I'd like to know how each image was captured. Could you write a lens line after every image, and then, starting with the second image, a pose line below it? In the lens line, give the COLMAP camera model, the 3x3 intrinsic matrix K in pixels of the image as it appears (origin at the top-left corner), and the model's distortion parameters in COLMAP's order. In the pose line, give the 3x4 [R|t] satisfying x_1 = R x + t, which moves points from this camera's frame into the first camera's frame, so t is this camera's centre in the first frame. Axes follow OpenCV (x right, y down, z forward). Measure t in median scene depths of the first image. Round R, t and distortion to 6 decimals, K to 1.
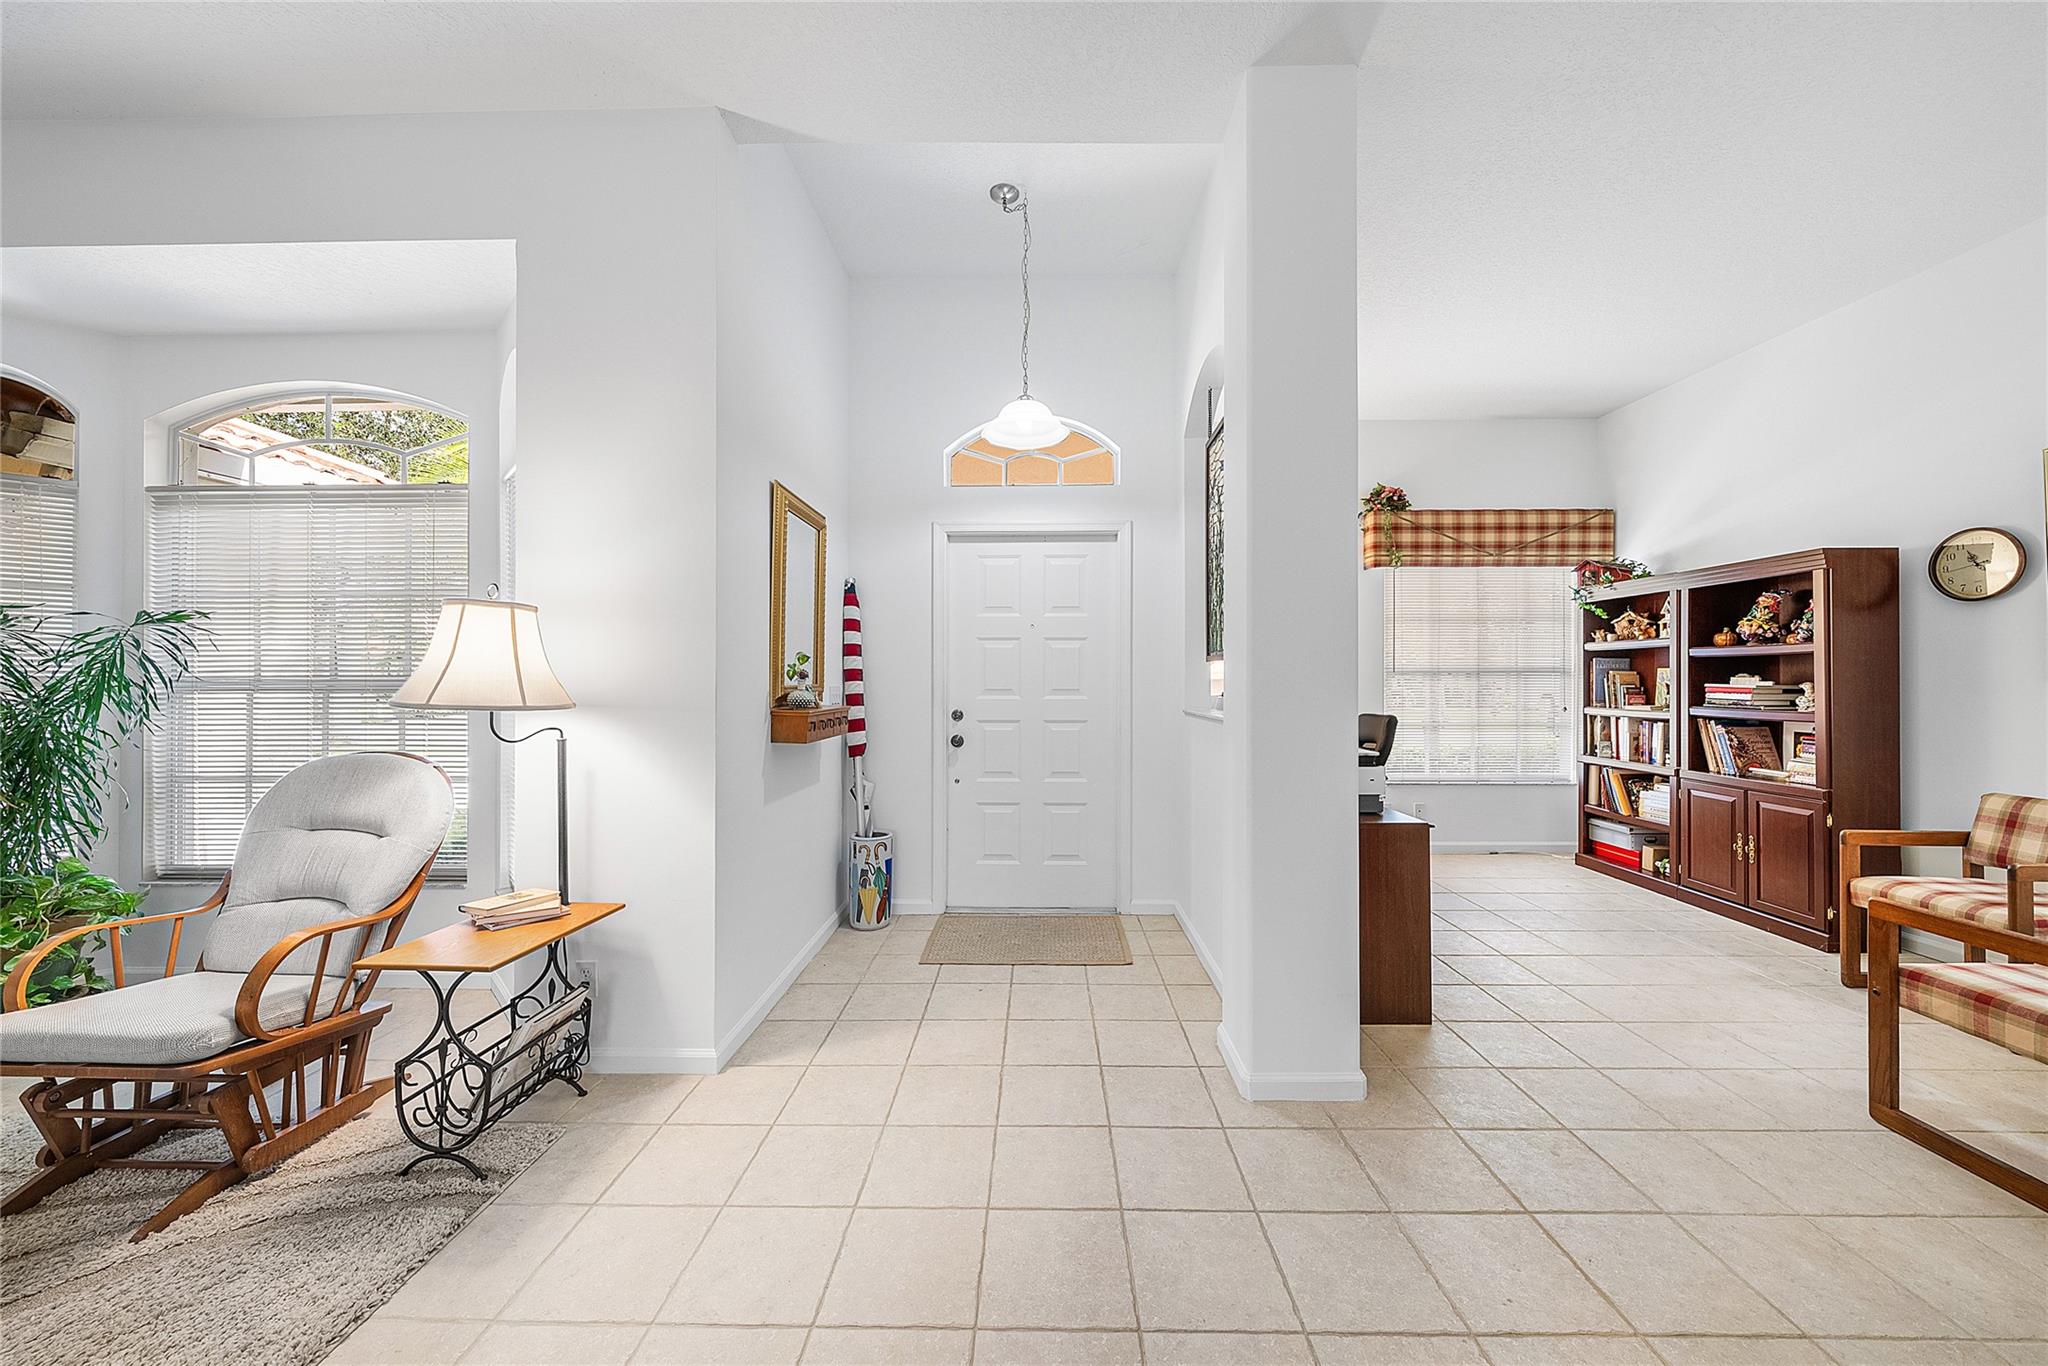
lens RADIAL K [[696.9, 0, 1029.8], [0, 696.9, 671.7], [0, 0, 1]] dist [-0.002314, -0.000338]
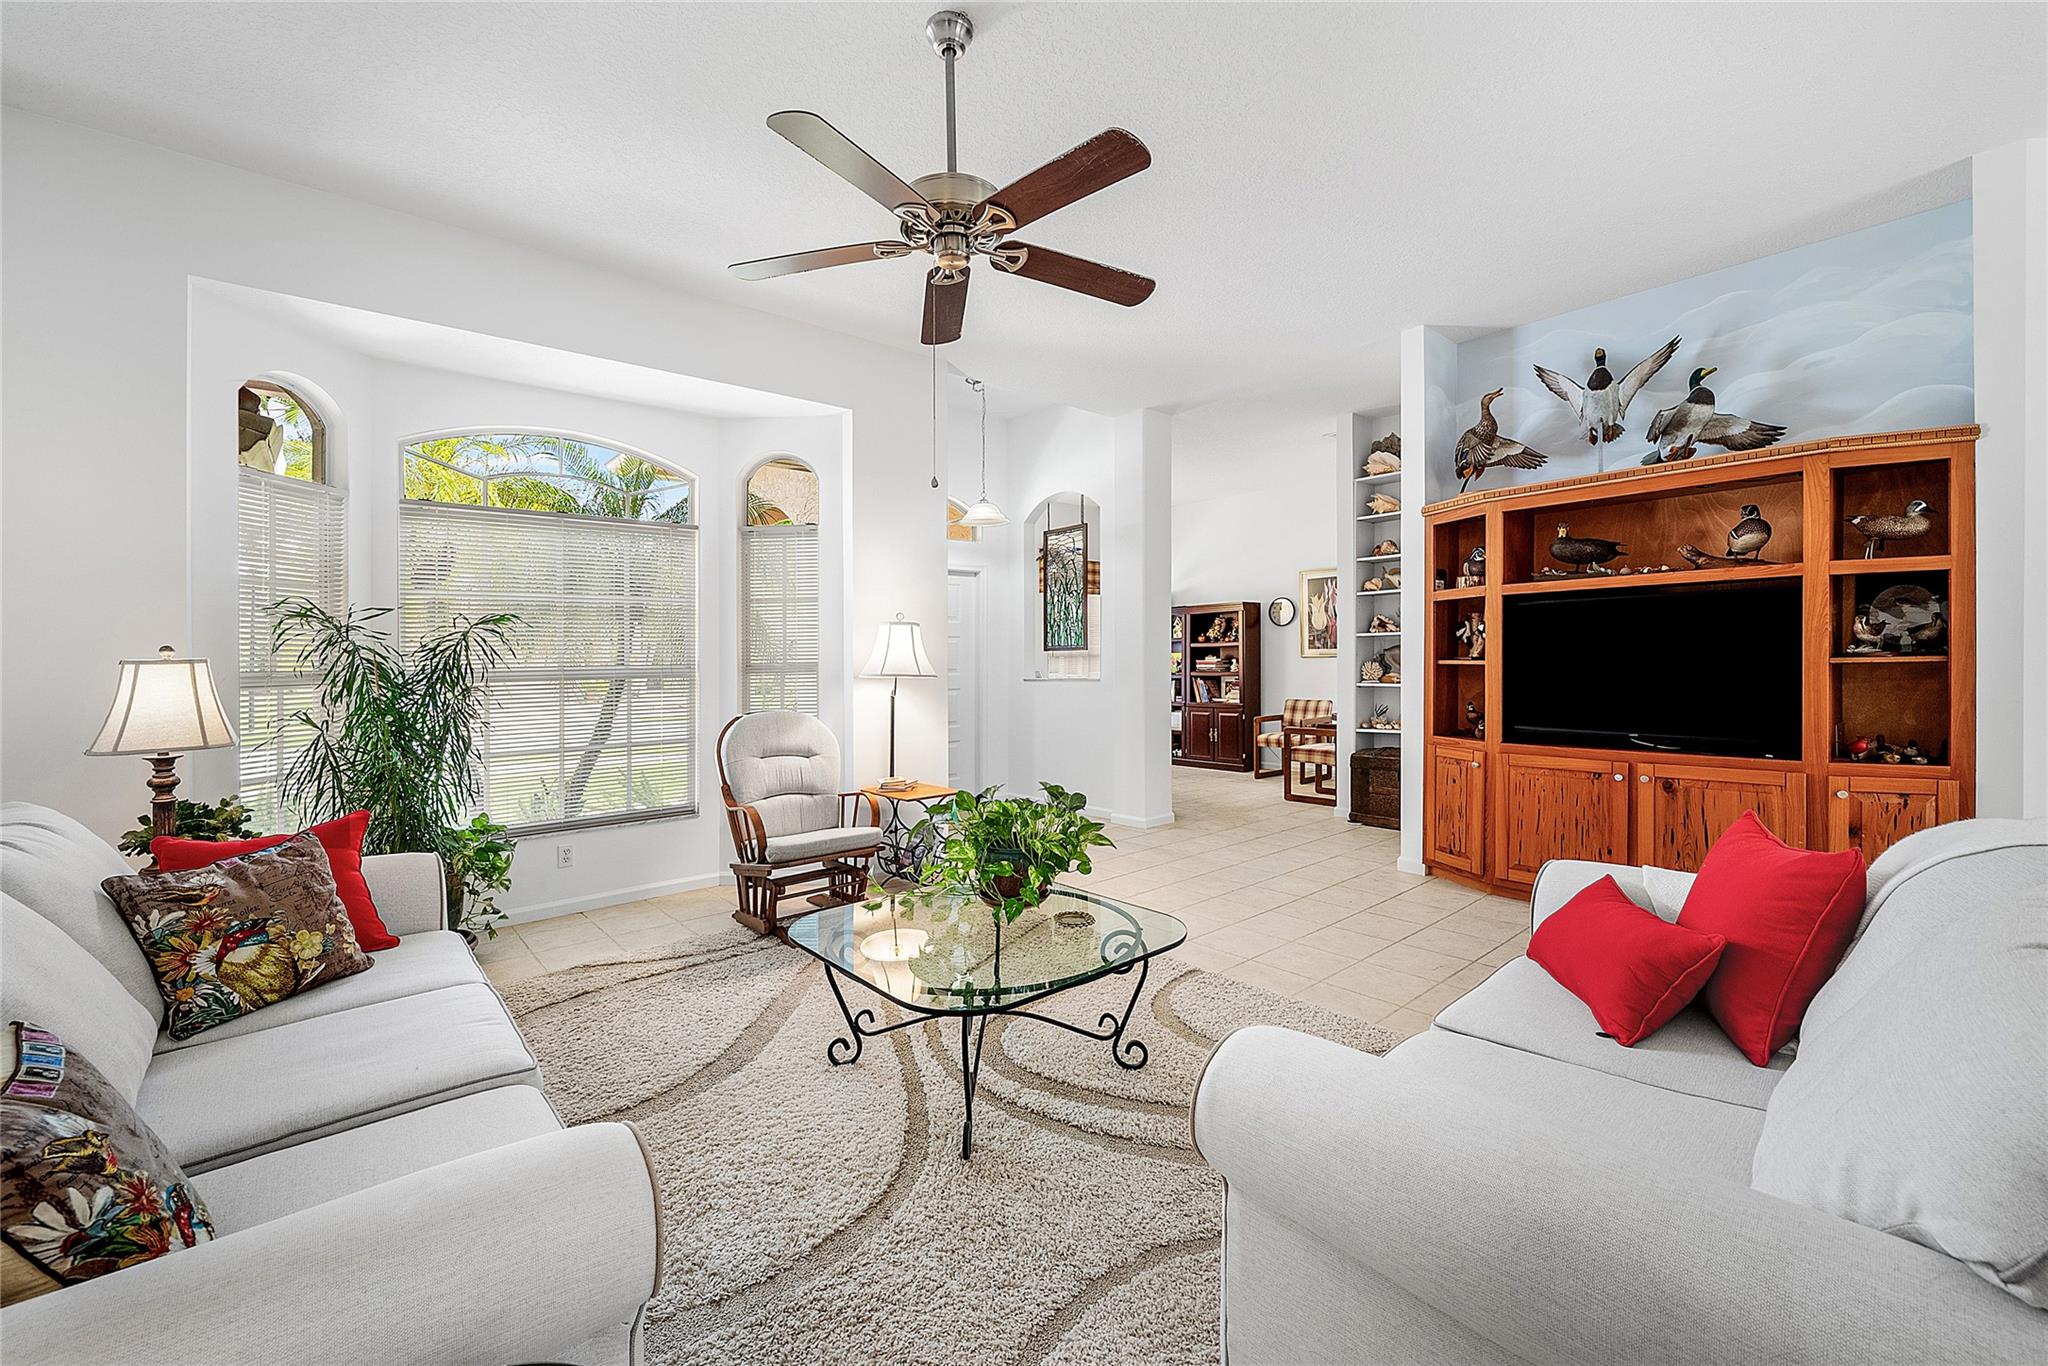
lens RADIAL K [[829.8, 0, 1001.2], [0, 829.8, 659.0], [0, 0, 1]] dist [0.000159, -0.000069]
pose [[0.744710, -0.004984, 0.667370, -1.119571], [0.004860, 0.999986, 0.002044, 0.005821], [-0.667370, 0.001721, 0.744724, -0.460374]]
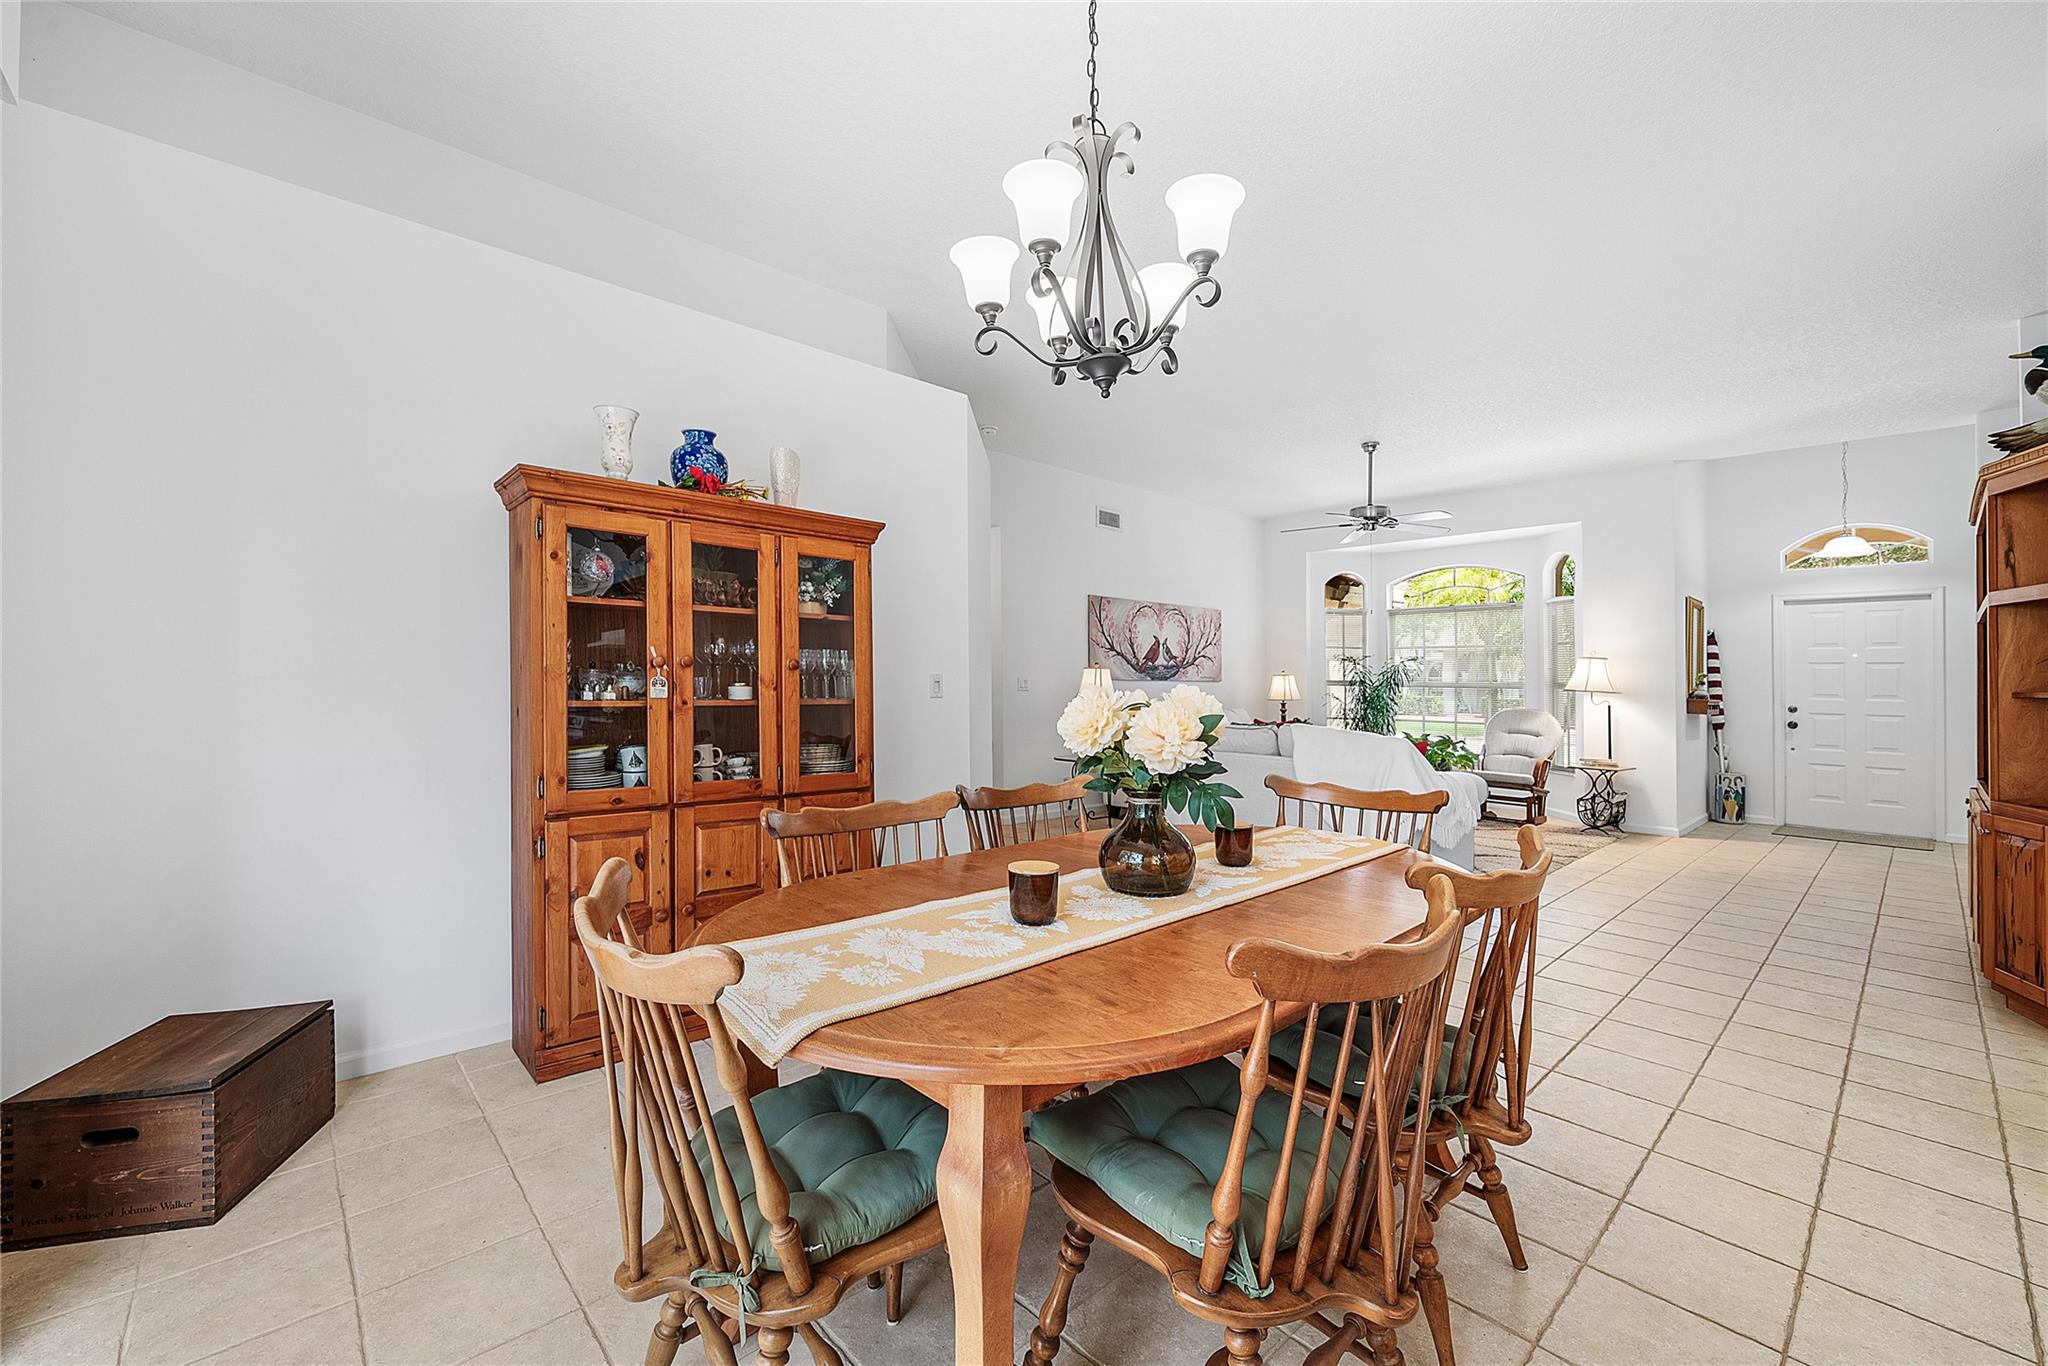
lens RADIAL K [[834.1, 0, 1042.0], [0, 834.1, 681.3], [0, 0, 1]] dist [0.000766, -0.000112]
pose [[0.699576, 0.000407, -0.714558, 0.068240], [-0.007357, 0.999951, -0.006633, 0.024463], [0.714520, 0.009897, 0.699545, -1.772715]]
